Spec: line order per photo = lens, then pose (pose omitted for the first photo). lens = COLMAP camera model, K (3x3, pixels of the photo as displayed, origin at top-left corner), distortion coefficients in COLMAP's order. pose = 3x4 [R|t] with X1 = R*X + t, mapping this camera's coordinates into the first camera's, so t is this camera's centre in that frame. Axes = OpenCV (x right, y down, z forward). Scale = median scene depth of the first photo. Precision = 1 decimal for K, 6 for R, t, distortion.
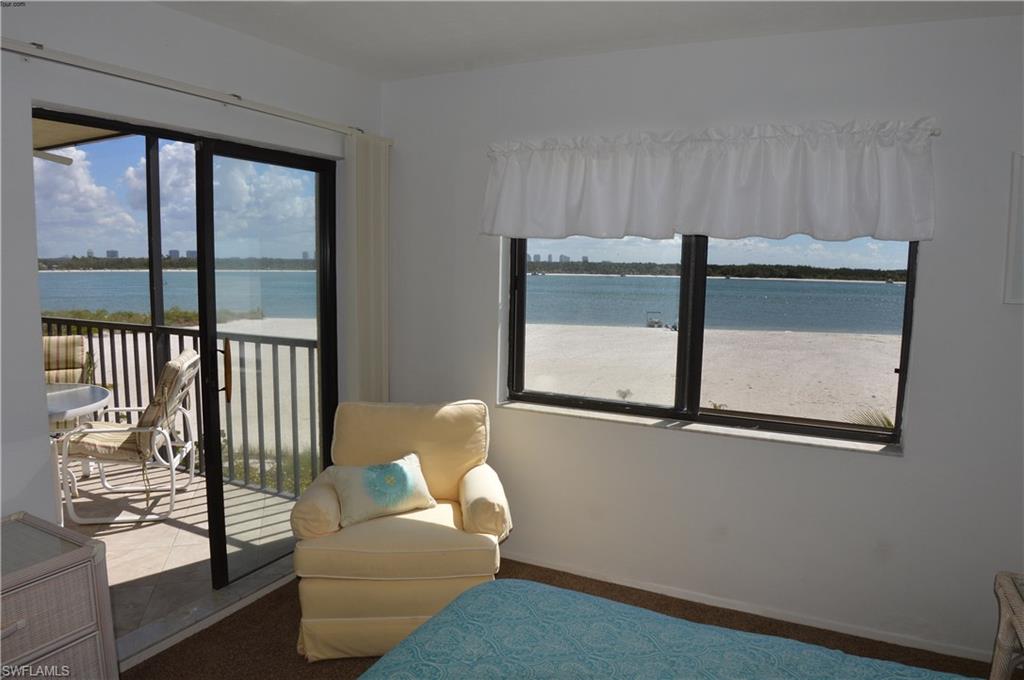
lens RADIAL K [[670.7, 0, 512.0], [0, 670.7, 340.0], [0, 0, 1]] dist [-0.094596, 0.007521]
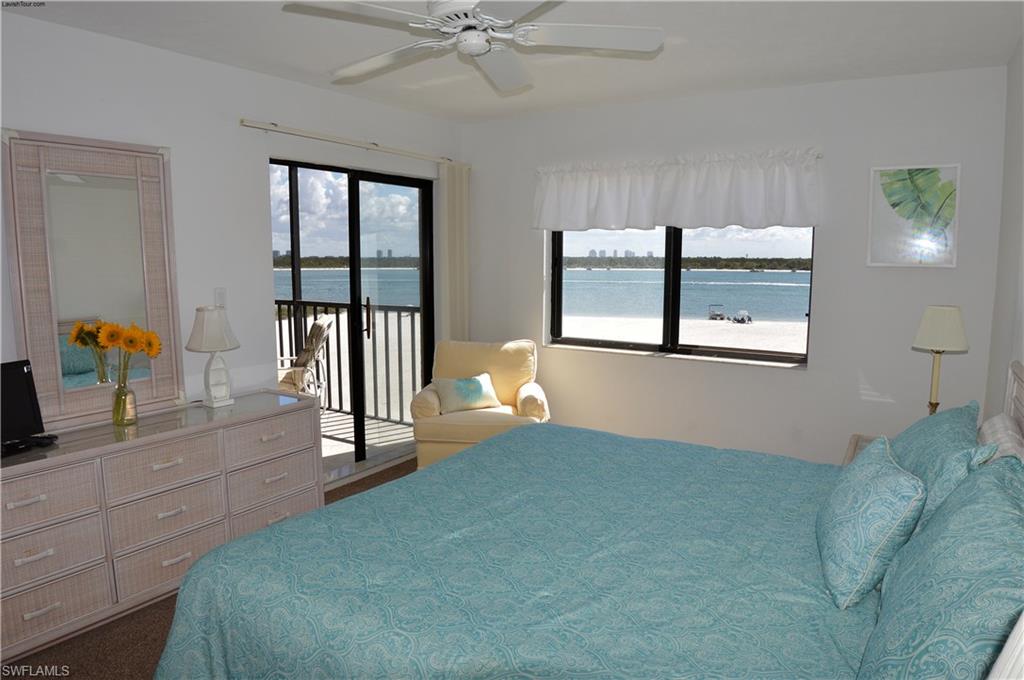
lens RADIAL K [[649.6, 0, 512.0], [0, 649.6, 340.0], [0, 0, 1]] dist [-0.091223, 0.000487]
pose [[0.994804, -0.001226, -0.101804, 0.060483], [0.002196, 0.999953, 0.009424, 0.078442], [0.101788, -0.009598, 0.994760, -0.457785]]
